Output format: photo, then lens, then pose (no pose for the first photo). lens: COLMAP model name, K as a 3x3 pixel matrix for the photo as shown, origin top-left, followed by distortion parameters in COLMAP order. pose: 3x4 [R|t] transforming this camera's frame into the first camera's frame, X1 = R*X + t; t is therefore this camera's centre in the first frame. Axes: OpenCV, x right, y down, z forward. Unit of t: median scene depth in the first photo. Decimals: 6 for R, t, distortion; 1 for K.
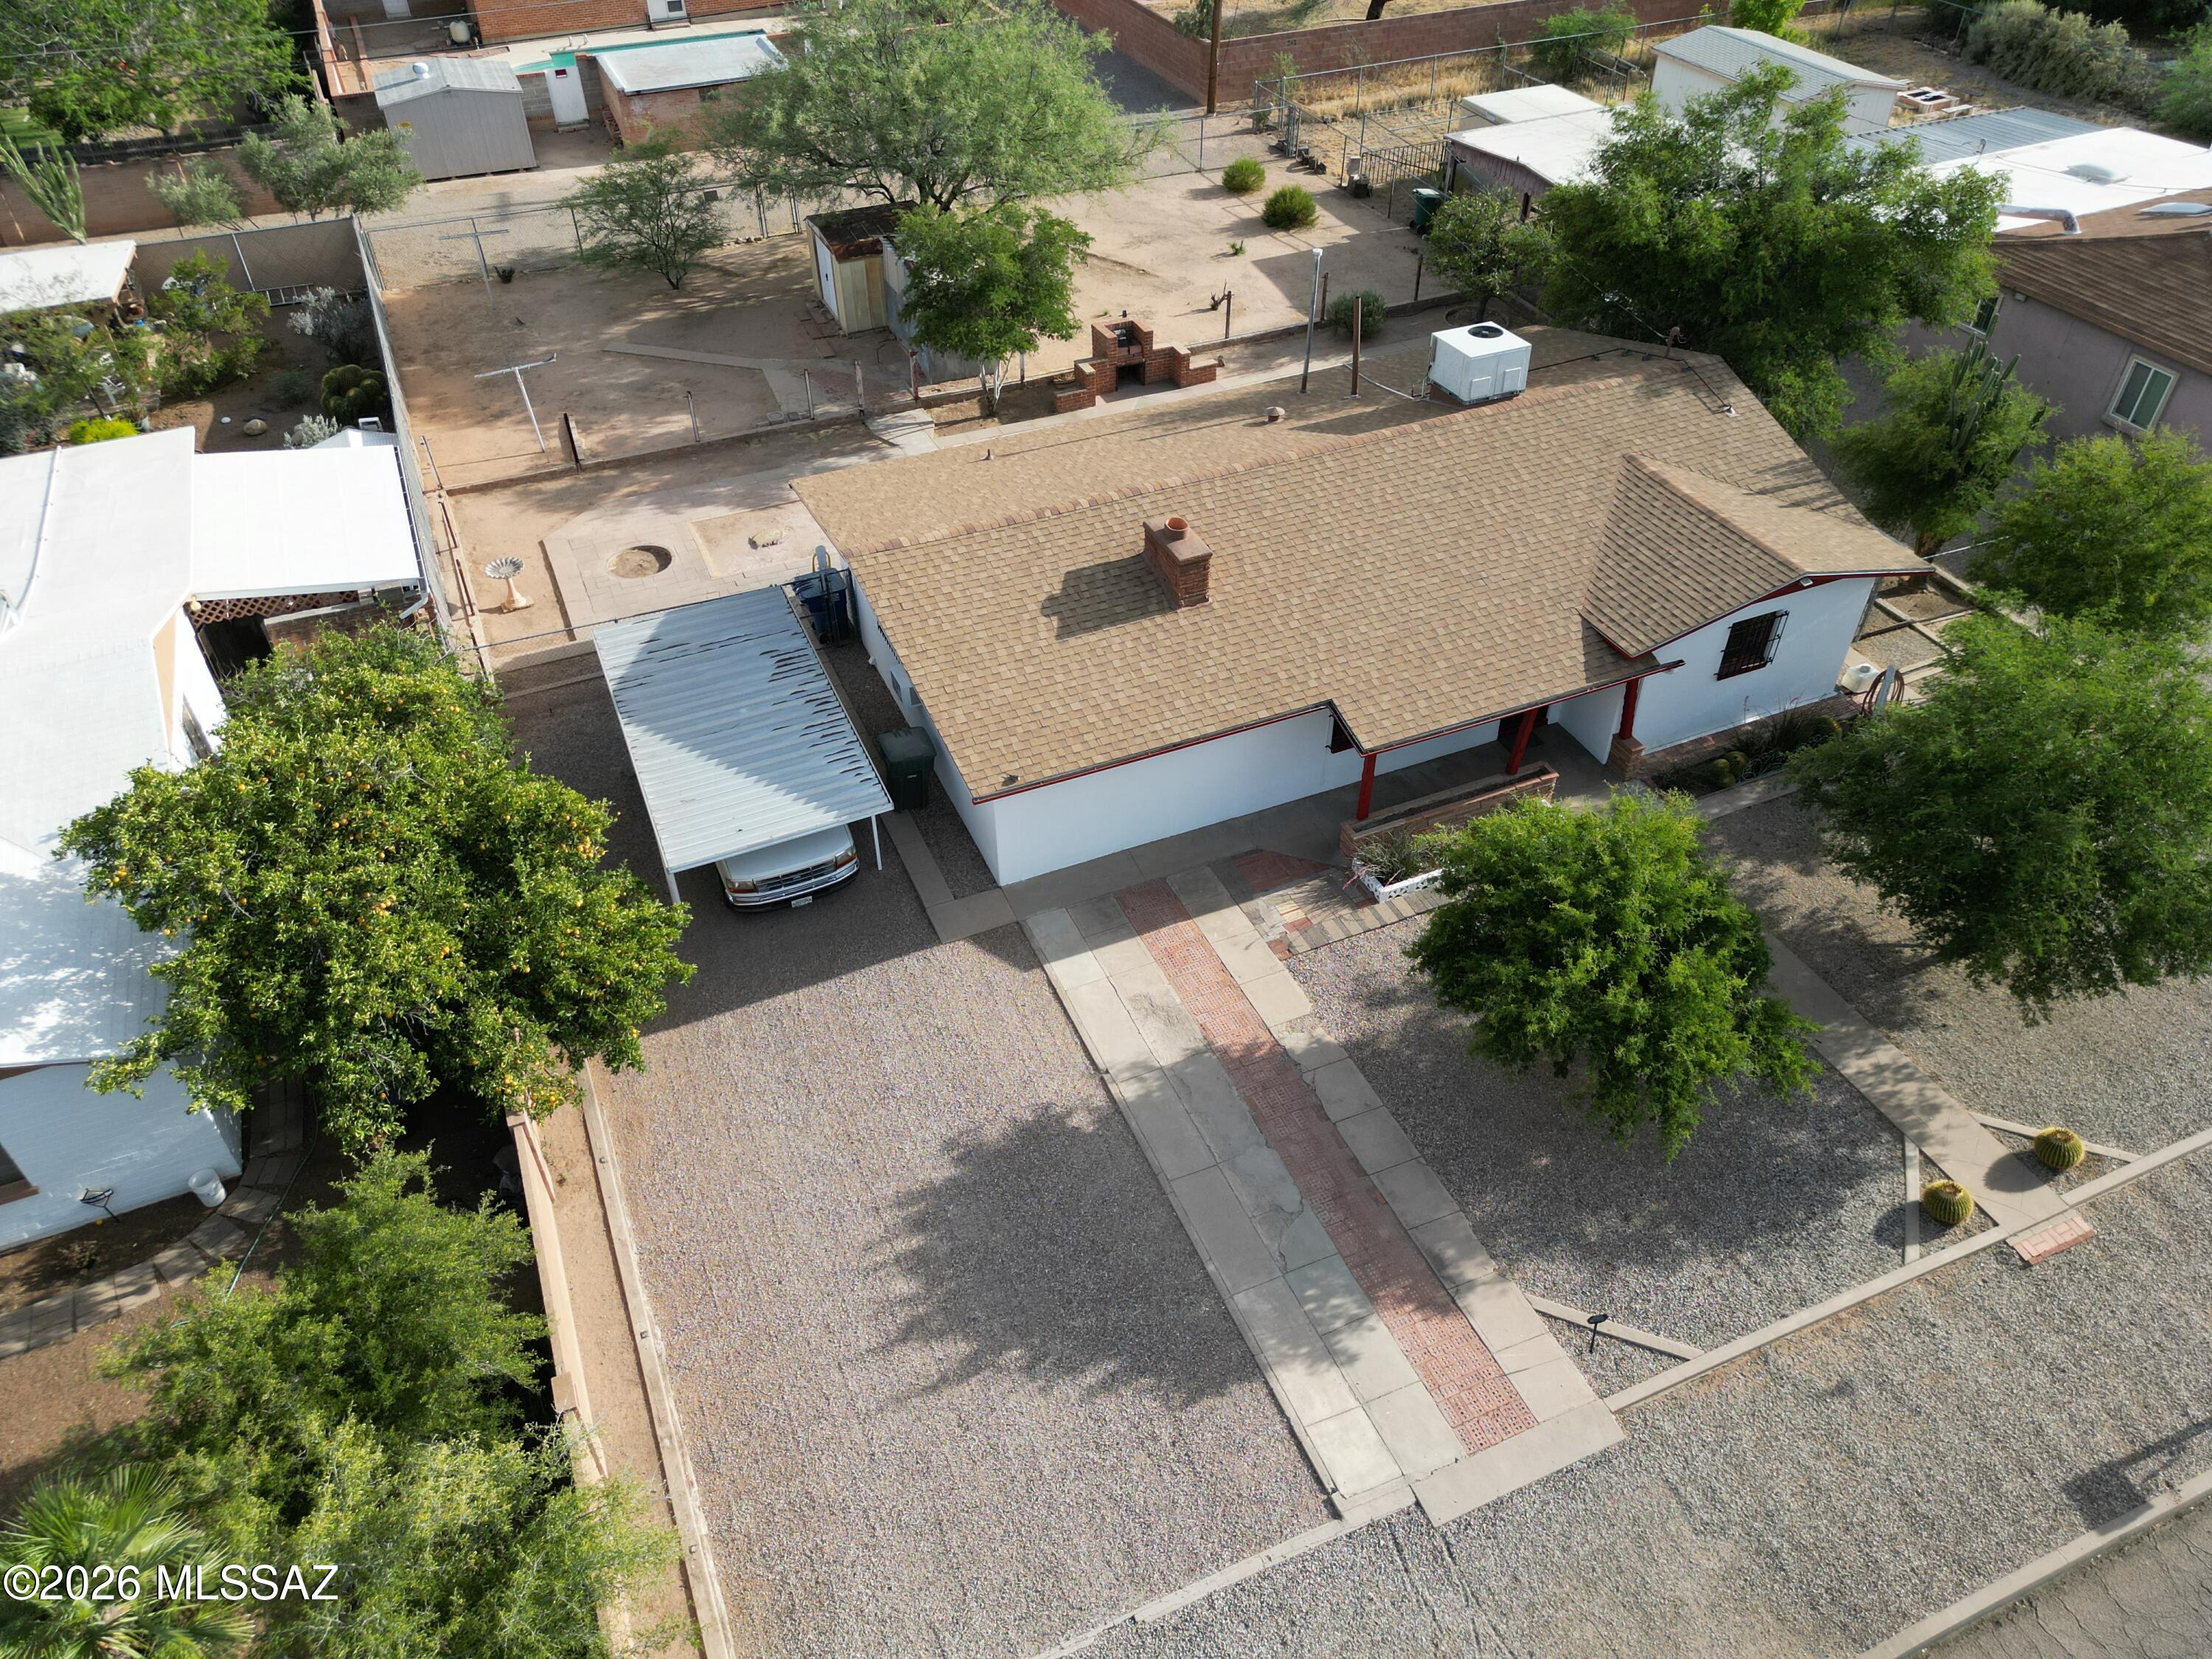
lens RADIAL K [[1556.6, 0, 1106.0], [0, 1556.6, 829.5], [0, 0, 1]] dist [0.036160, -0.001185]
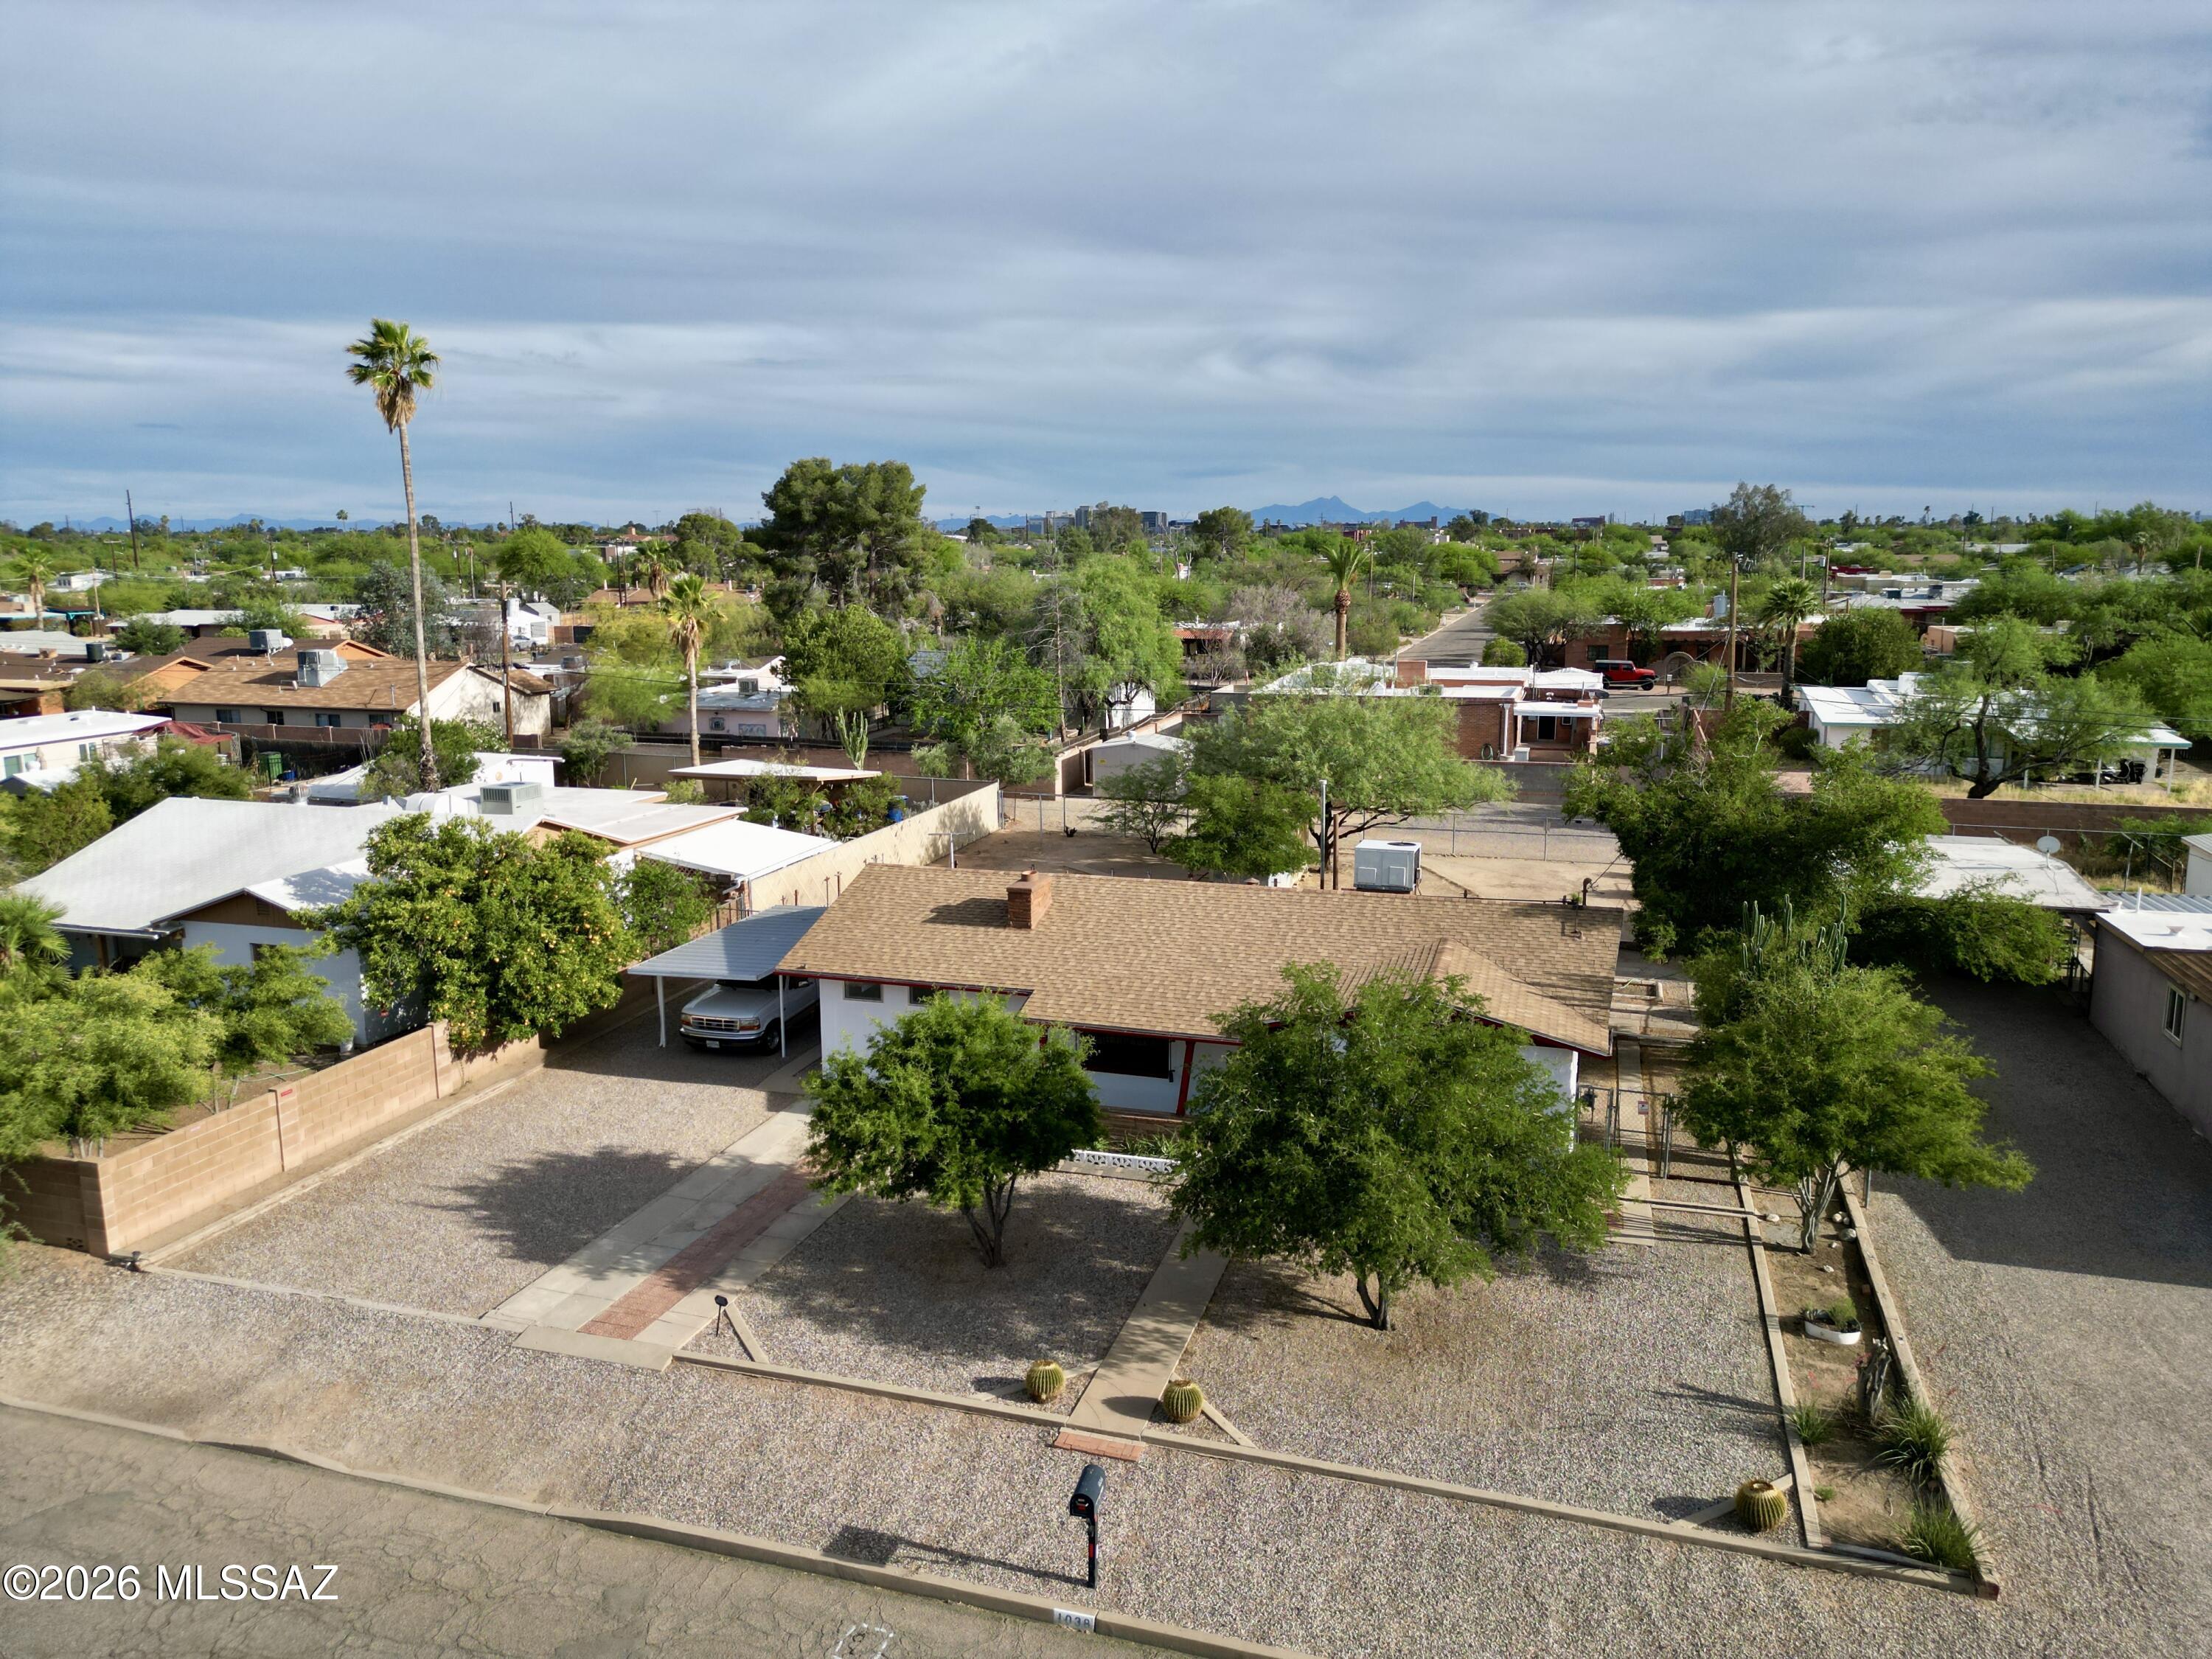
lens RADIAL K [[1574.4, 0, 1106.0], [0, 1574.4, 829.5], [0, 0, 1]] dist [-0.001078, -0.000375]
pose [[0.756958, 0.125601, -0.641280, 1.205596], [-0.429691, 0.835026, -0.343654, 0.270821], [0.492322, 0.535683, 0.686048, 0.069083]]
